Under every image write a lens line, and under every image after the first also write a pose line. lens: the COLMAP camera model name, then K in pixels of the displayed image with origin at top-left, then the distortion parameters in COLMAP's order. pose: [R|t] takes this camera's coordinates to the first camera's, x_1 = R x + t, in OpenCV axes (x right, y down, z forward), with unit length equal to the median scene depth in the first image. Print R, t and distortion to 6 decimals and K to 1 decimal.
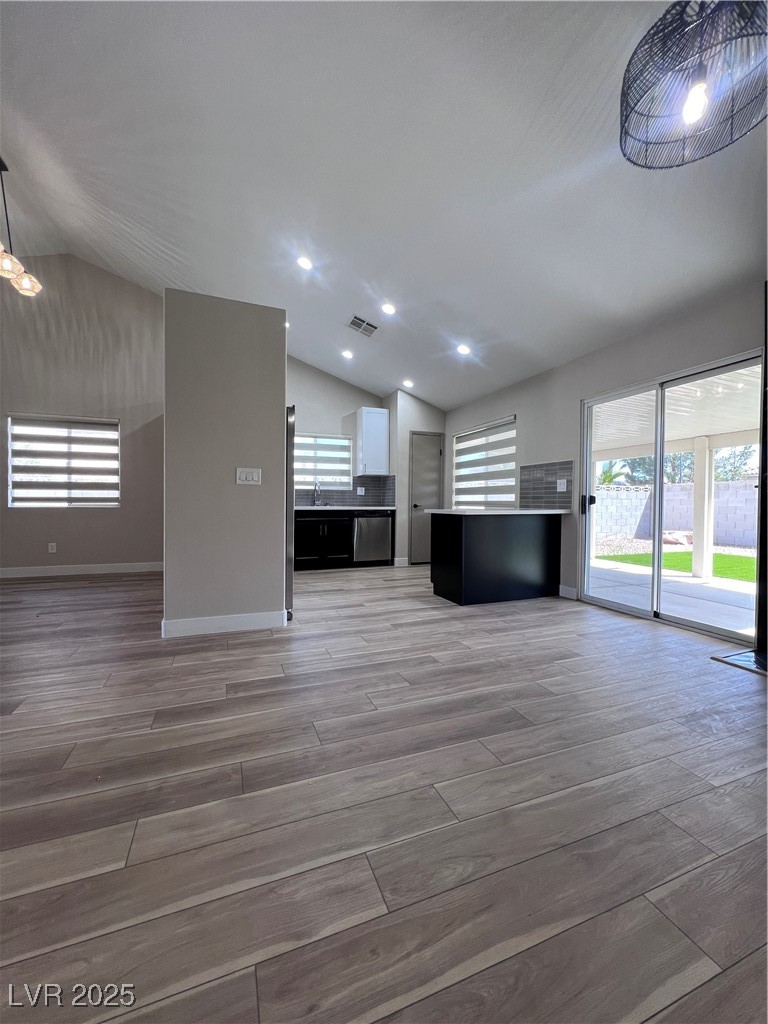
lens RADIAL K [[410.6, 0, 385.6], [0, 410.6, 511.4], [0, 0, 1]] dist [0.000949, -0.000118]
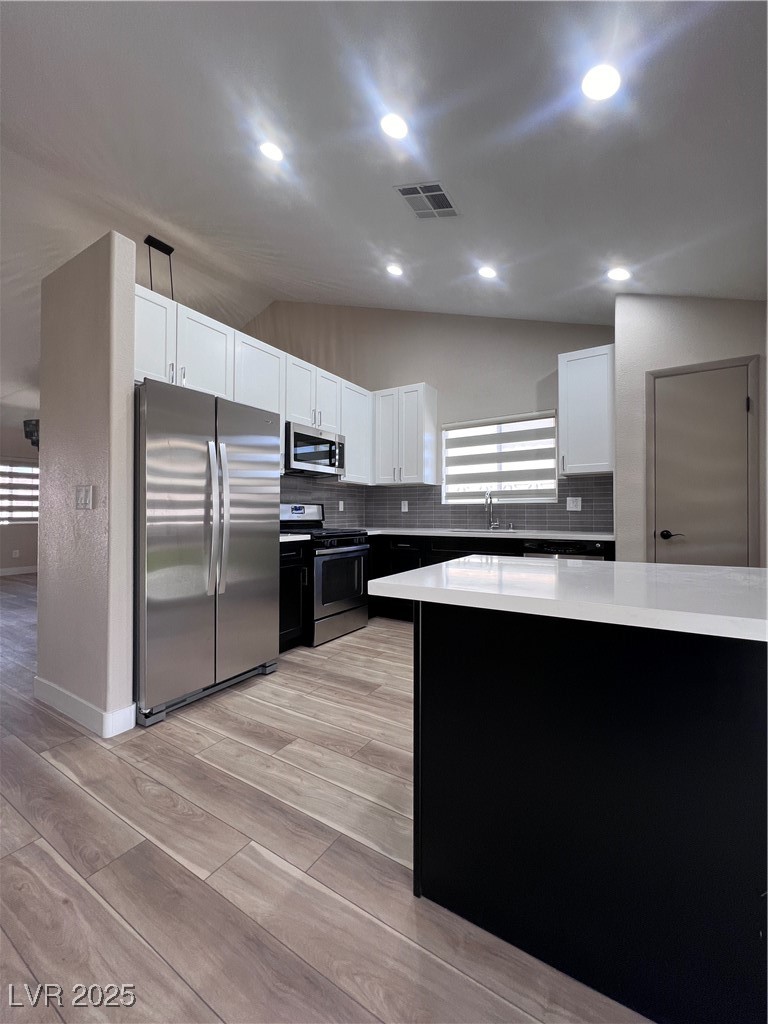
lens RADIAL K [[410.6, 0, 385.6], [0, 410.6, 511.4], [0, 0, 1]] dist [0.000949, -0.000118]
pose [[0.603752, -0.009434, -0.797116, 0.244465], [-0.016838, 0.999556, -0.024584, -0.022183], [0.796994, 0.028264, 0.603325, 0.475247]]
